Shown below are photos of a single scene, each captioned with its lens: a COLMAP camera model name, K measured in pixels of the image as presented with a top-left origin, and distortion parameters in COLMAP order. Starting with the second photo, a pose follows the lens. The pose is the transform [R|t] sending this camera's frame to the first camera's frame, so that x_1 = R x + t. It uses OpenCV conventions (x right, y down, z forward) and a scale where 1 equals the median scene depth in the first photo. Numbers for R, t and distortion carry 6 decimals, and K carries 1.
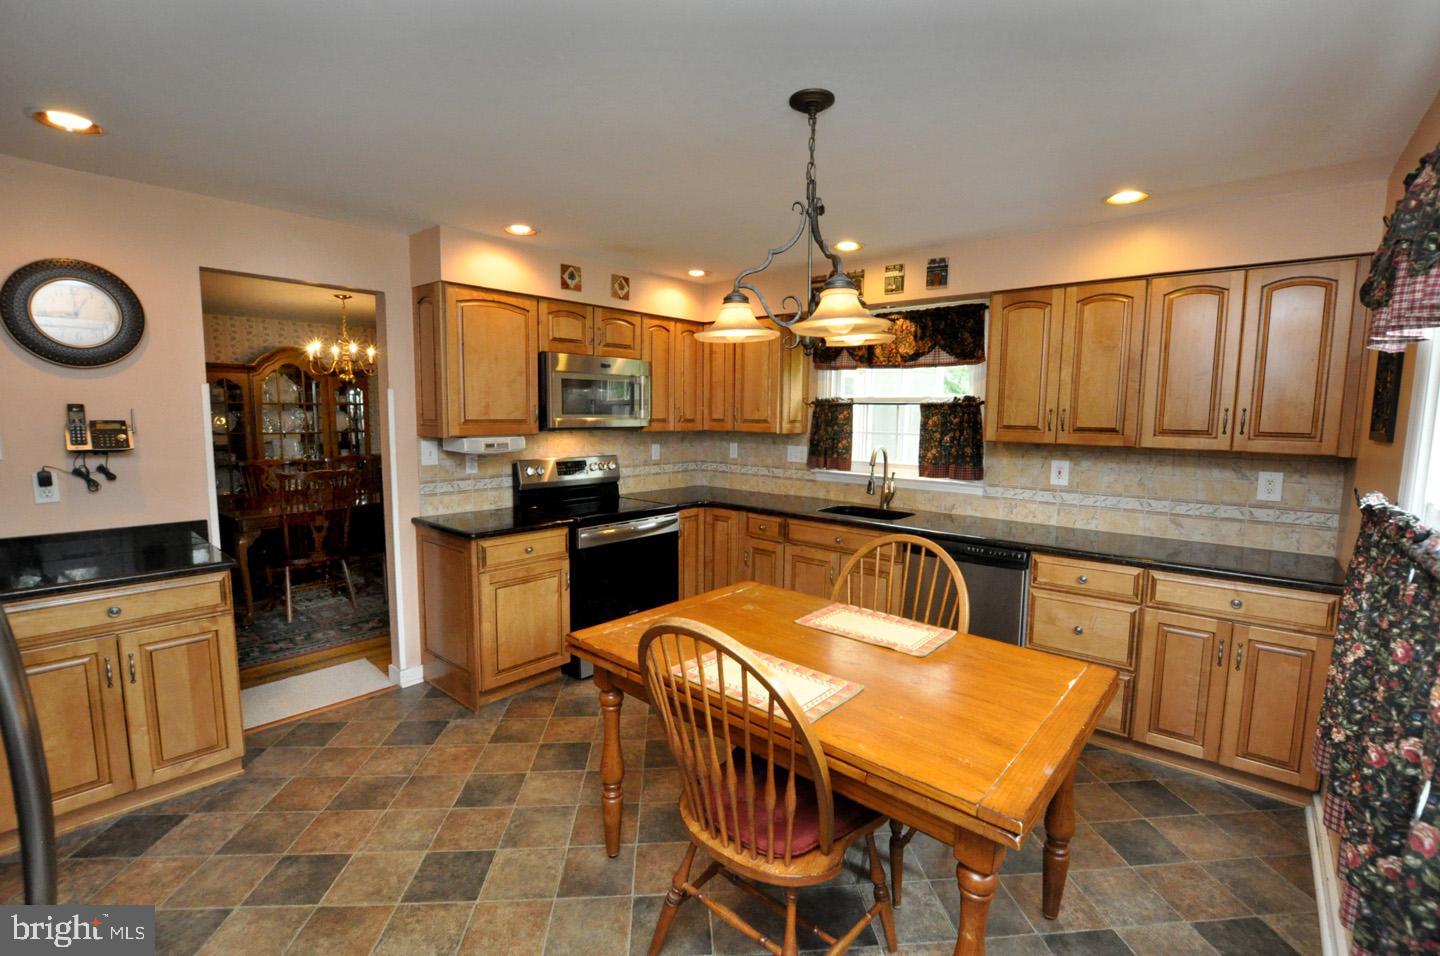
lens RADIAL K [[631.7, 0, 723.1], [0, 631.7, 477.6], [0, 0, 1]] dist [-0.040527, 0.007728]
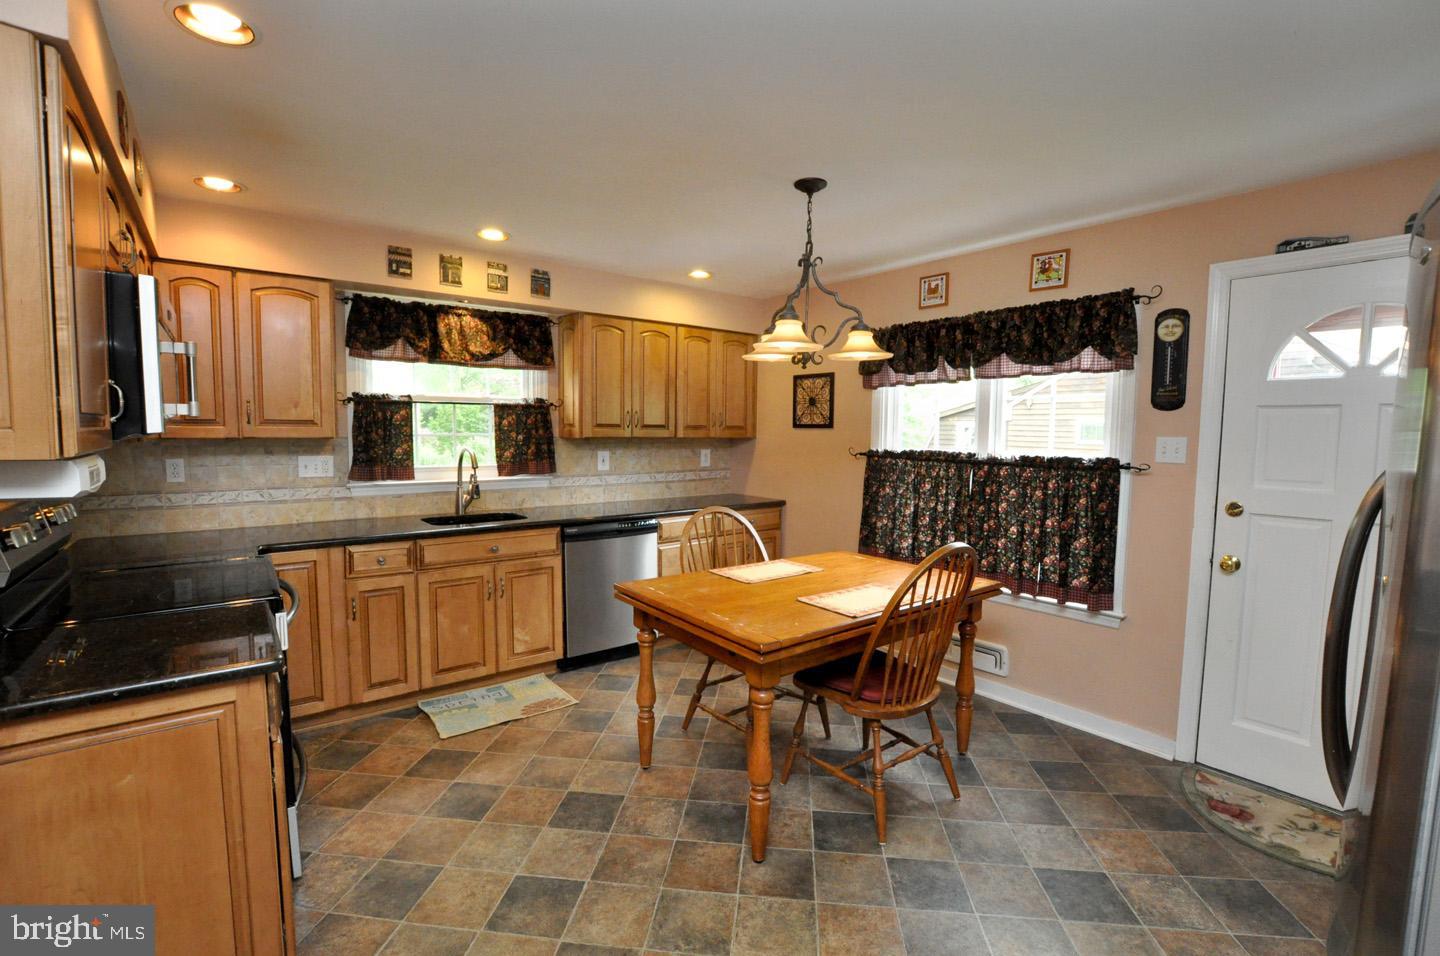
lens RADIAL K [[631.7, 0, 723.1], [0, 631.7, 477.6], [0, 0, 1]] dist [-0.040527, 0.007728]
pose [[0.191172, -0.091593, 0.977274, -0.619129], [0.087437, 0.993268, 0.075987, -0.045614], [-0.977654, 0.070923, 0.197893, 0.458511]]
